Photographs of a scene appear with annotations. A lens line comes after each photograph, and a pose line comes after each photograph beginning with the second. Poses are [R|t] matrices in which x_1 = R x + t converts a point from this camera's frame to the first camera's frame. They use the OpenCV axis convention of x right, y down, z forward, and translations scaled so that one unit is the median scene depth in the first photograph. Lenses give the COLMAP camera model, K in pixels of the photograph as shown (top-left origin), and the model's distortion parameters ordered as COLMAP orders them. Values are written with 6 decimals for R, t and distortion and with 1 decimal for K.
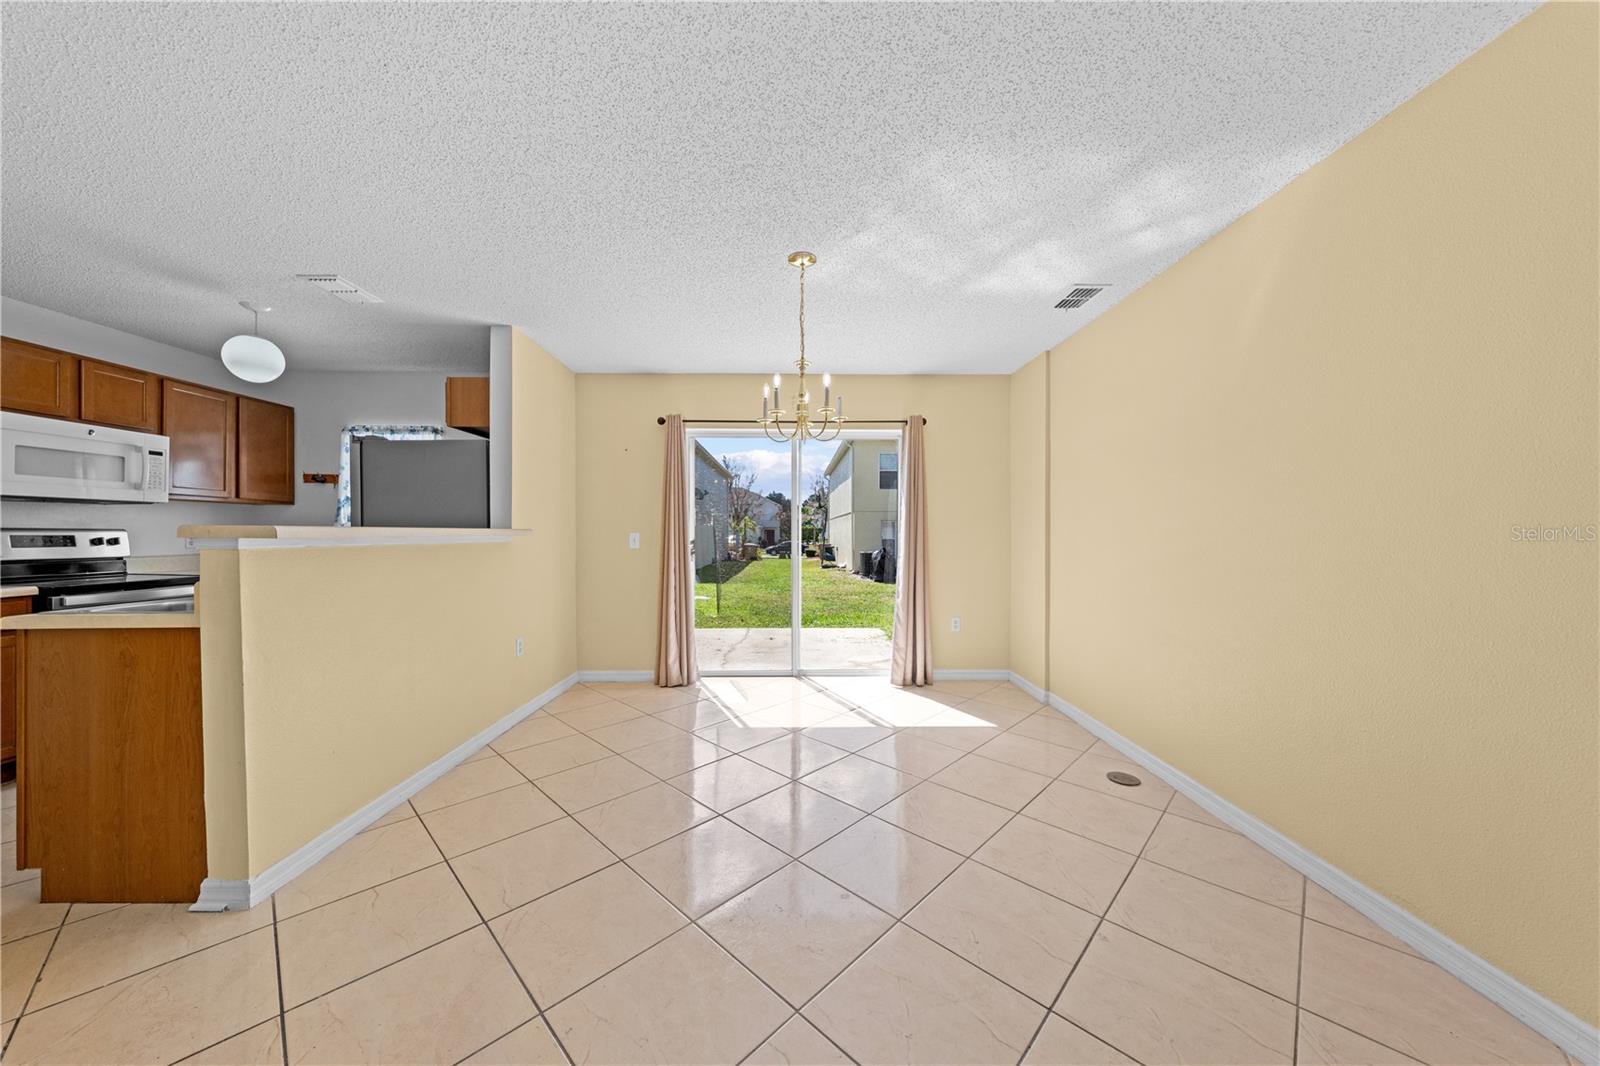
lens RADIAL K [[544.6, 0, 801.9], [0, 544.6, 530.5], [0, 0, 1]] dist [0.000657, 0.000112]
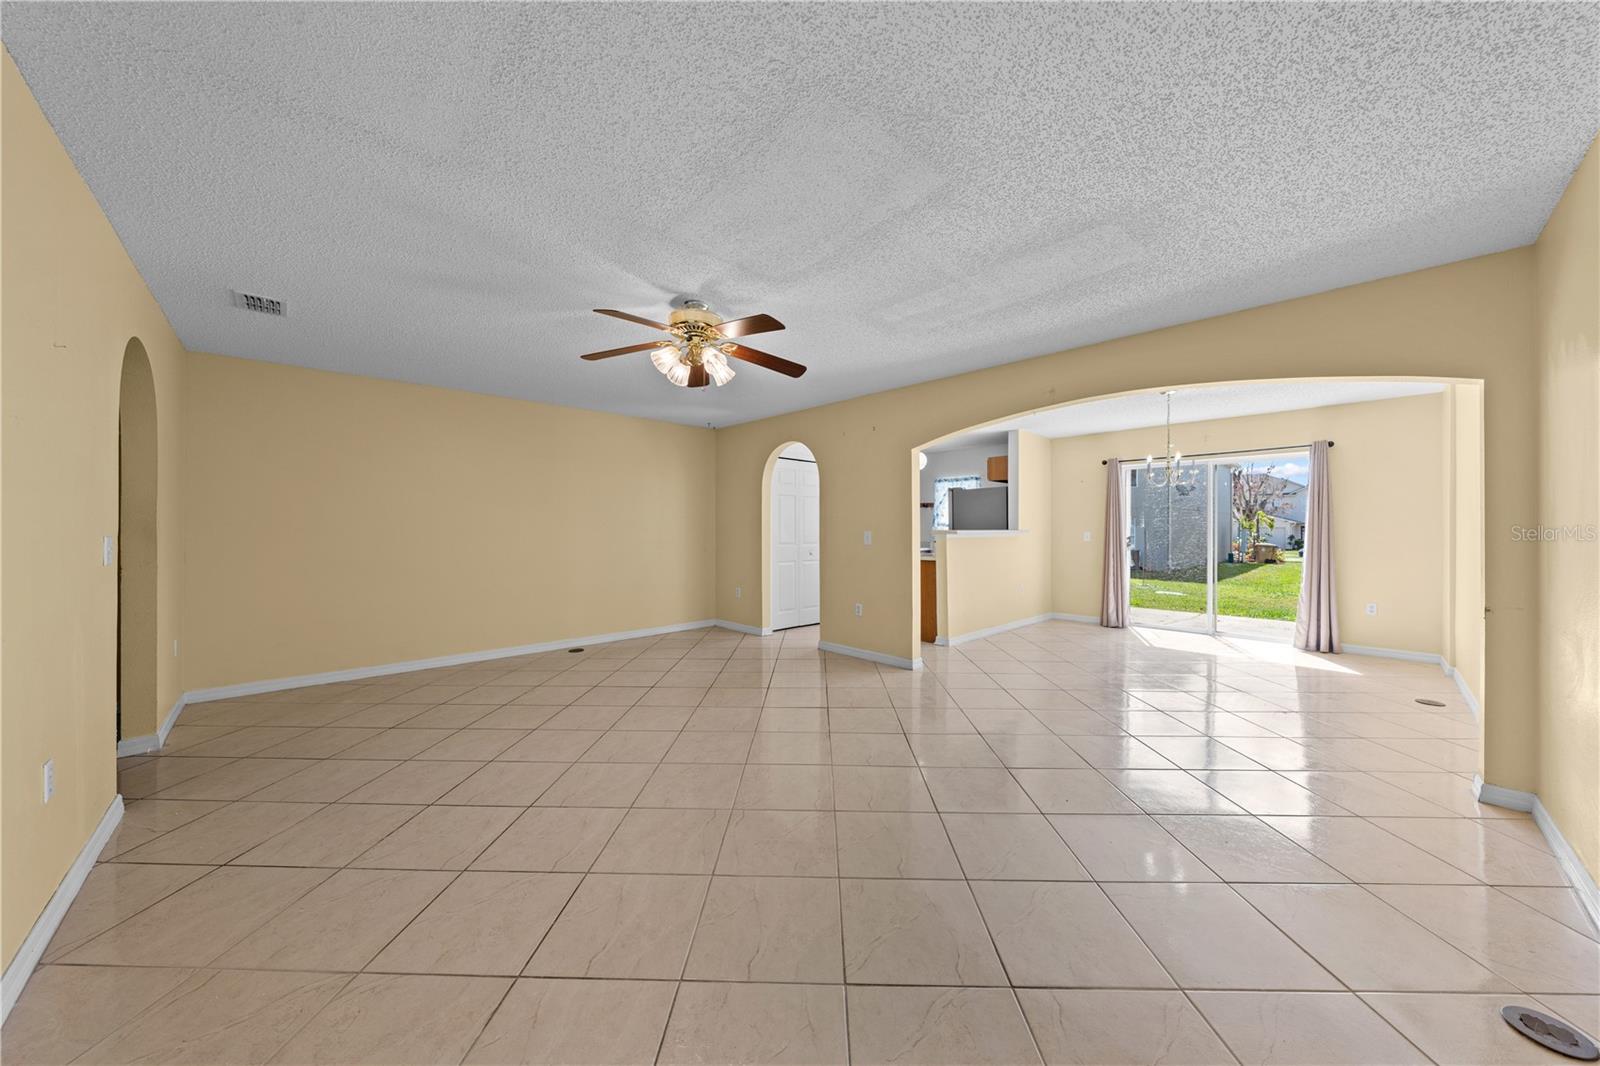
lens RADIAL K [[544.6, 0, 801.9], [0, 544.6, 530.5], [0, 0, 1]] dist [0.000657, 0.000112]
pose [[0.677521, 0.001344, -0.735502, 0.325970], [0.002693, 0.999987, 0.004309, -0.009739], [0.735498, -0.004900, 0.677509, -0.763823]]
